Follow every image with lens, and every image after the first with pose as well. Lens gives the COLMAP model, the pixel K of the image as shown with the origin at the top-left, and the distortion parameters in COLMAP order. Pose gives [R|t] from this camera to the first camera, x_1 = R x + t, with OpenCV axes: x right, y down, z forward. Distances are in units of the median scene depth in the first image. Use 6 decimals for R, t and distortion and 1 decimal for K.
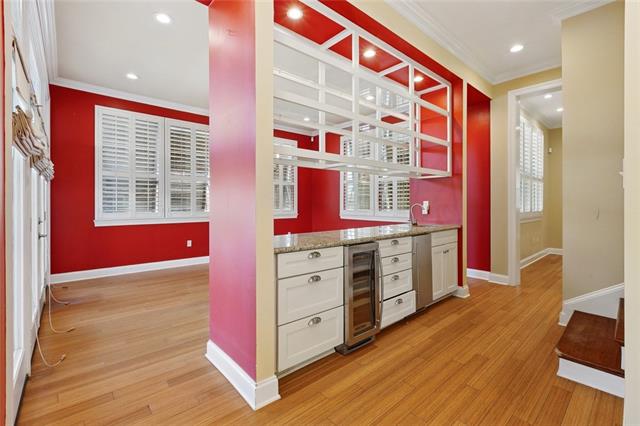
lens RADIAL K [[286.6, 0, 317.4], [0, 286.6, 203.5], [0, 0, 1]] dist [0.001107, 0.000156]
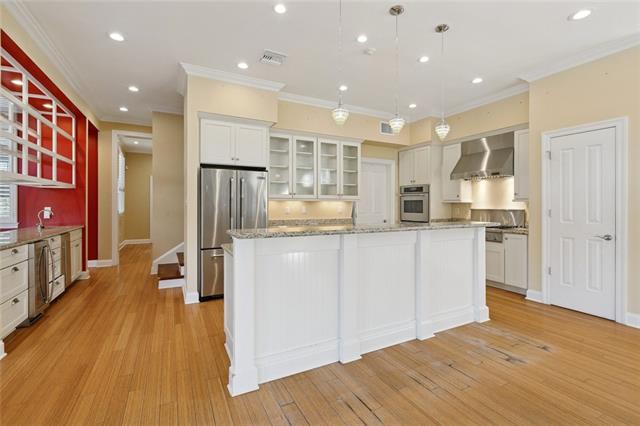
lens RADIAL K [[289.0, 0, 318.4], [0, 289.0, 206.2], [0, 0, 1]] dist [0.000817, 0.000204]
pose [[0.242164, -0.003217, 0.970230, -0.542089], [-0.001867, 0.999991, 0.003782, -0.020752], [-0.970234, -0.002727, 0.242156, -0.383807]]
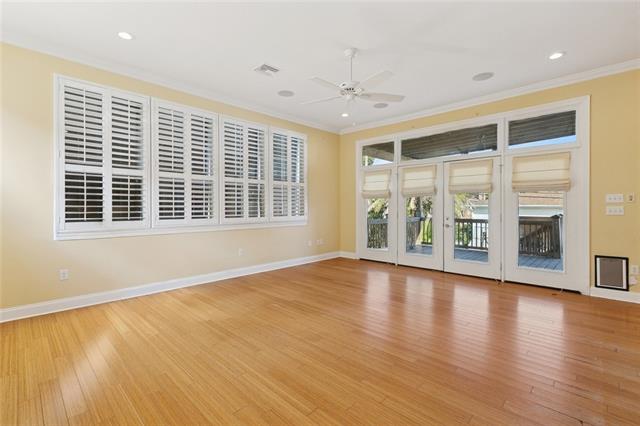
lens RADIAL K [[291.9, 0, 319.0], [0, 291.9, 208.7], [0, 0, 1]] dist [0.003478, -0.000093]
pose [[0.083316, 0.001799, -0.996522, 0.568009], [0.001507, 0.999997, 0.001931, -0.002997], [0.996522, -0.001663, 0.083313, -0.958209]]
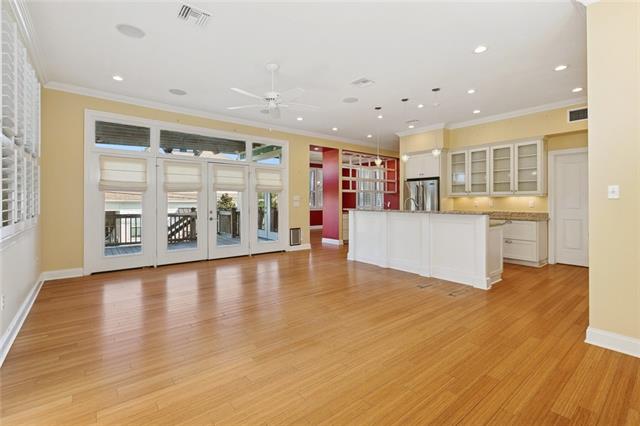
lens RADIAL K [[289.0, 0, 318.4], [0, 289.0, 206.2], [0, 0, 1]] dist [0.000817, 0.000204]
pose [[0.998829, -0.000353, -0.048379, -0.149288], [0.001081, 0.999886, 0.015040, -0.010719], [0.048368, -0.015075, 0.998716, -1.825098]]
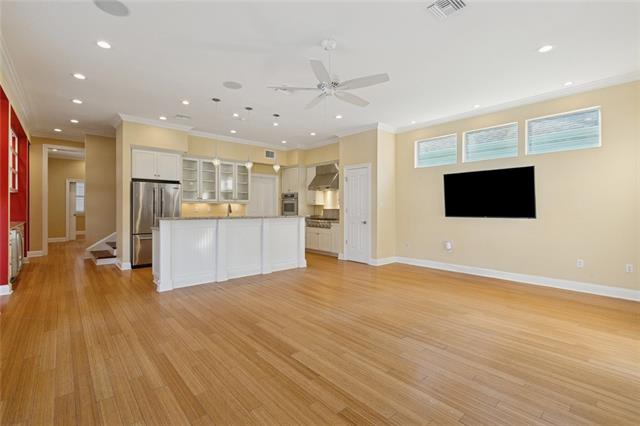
lens RADIAL K [[291.9, 0, 319.0], [0, 291.9, 208.7], [0, 0, 1]] dist [0.003478, -0.000093]
pose [[-0.004212, -0.003248, 0.999986, -1.251792], [-0.003349, 0.999989, 0.003234, -0.012203], [-0.999986, -0.003335, -0.004223, -0.741799]]
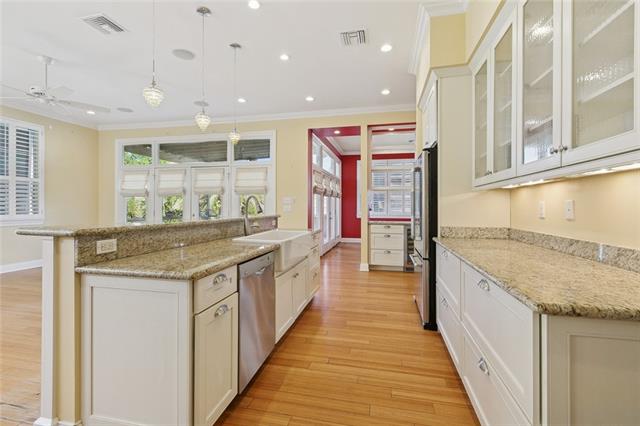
lens RADIAL K [[289.0, 0, 318.4], [0, 289.0, 206.2], [0, 0, 1]] dist [0.000817, 0.000204]
pose [[0.585027, -0.001400, -0.811013, 0.988339], [-0.002869, 0.999989, -0.003796, -0.000153], [0.811009, 0.004547, 0.585016, -0.594696]]
